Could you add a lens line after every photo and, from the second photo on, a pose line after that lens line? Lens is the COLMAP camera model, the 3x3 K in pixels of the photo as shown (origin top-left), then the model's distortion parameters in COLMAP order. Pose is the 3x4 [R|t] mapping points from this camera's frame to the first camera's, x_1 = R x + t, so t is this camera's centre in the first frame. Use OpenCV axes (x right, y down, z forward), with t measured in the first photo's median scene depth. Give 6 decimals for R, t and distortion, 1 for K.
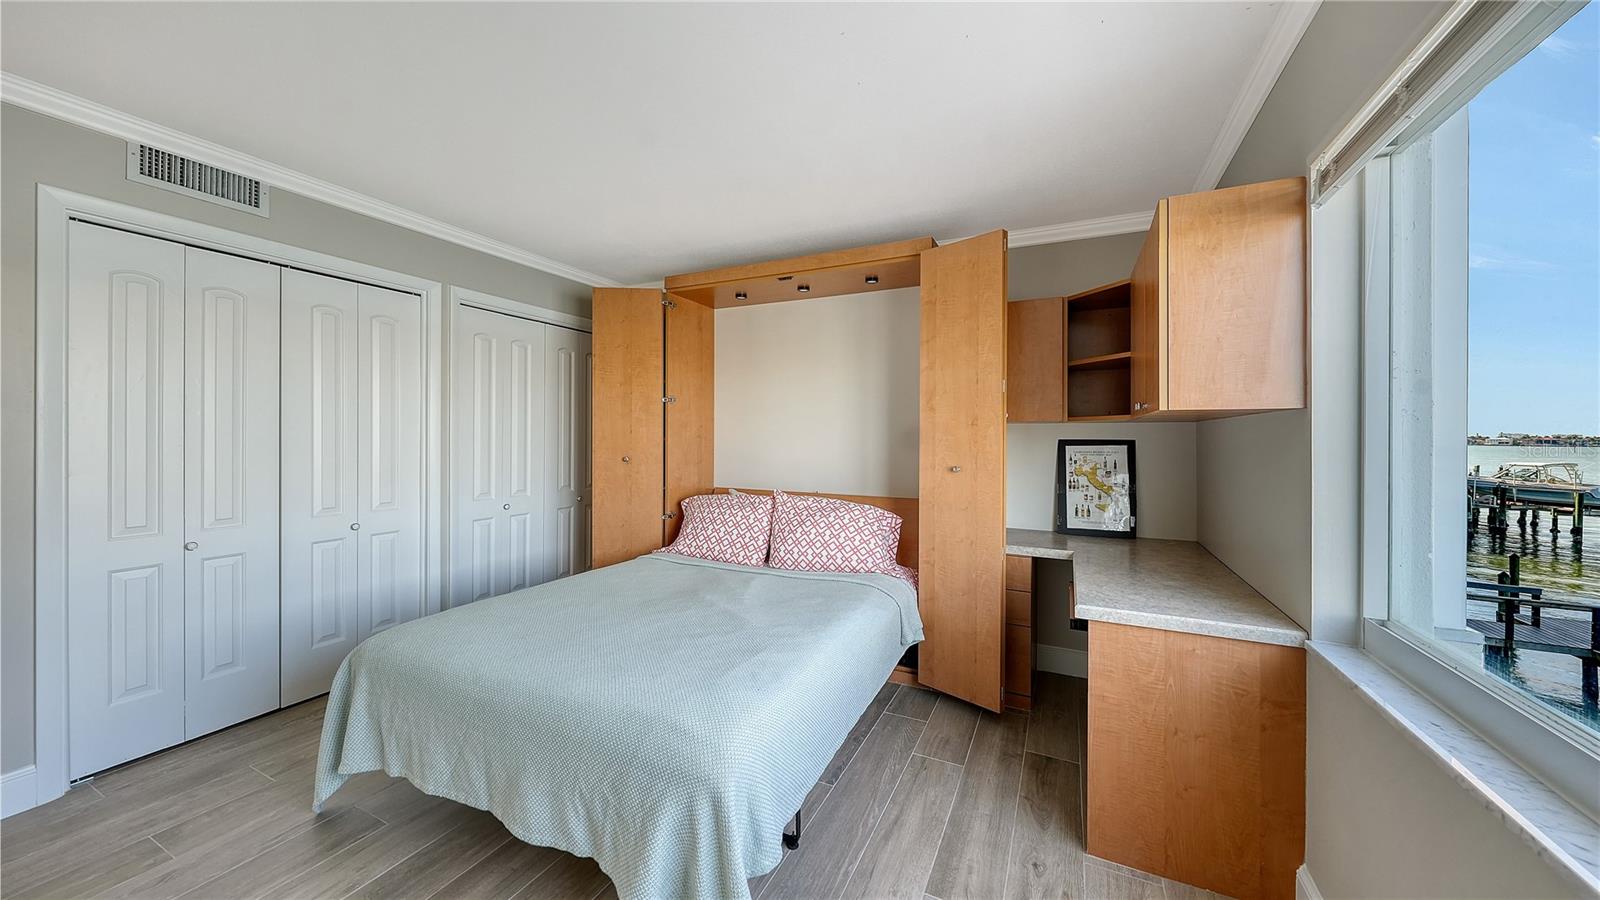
lens RADIAL K [[554.5, 0, 796.7], [0, 554.5, 439.5], [0, 0, 1]] dist [-0.016619, 0.006850]
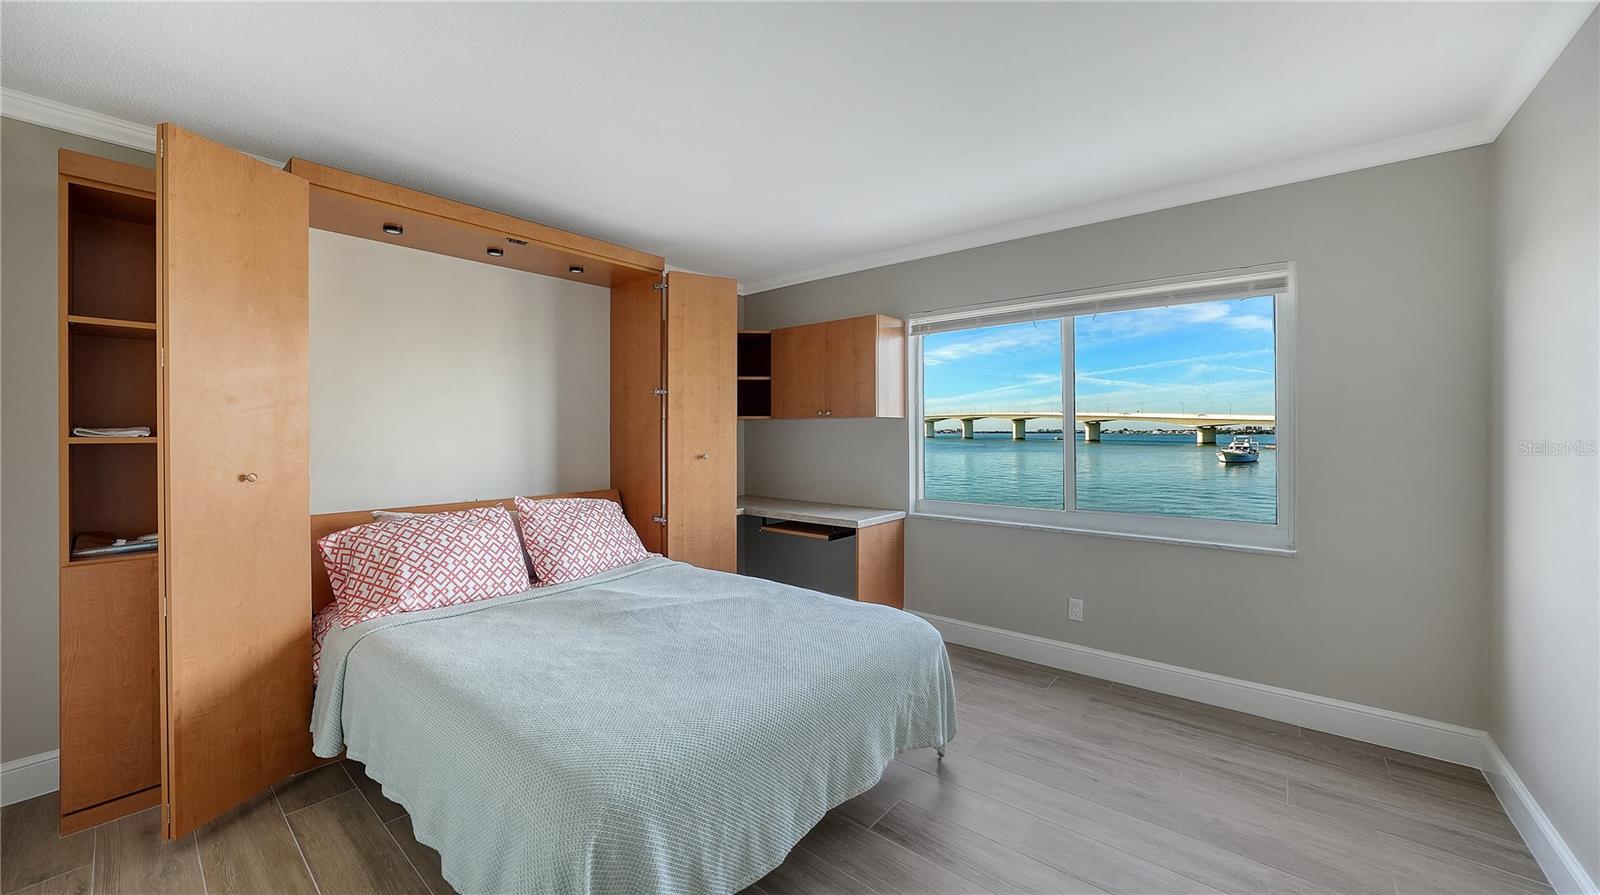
lens RADIAL K [[578.3, 0, 792.6], [0, 578.3, 435.1], [0, 0, 1]] dist [-0.000334, -0.000060]
pose [[0.254179, -0.013518, 0.967063, -0.902537], [0.009467, 0.999889, 0.011488, -0.008185], [-0.967111, 0.006235, 0.254278, 0.456123]]
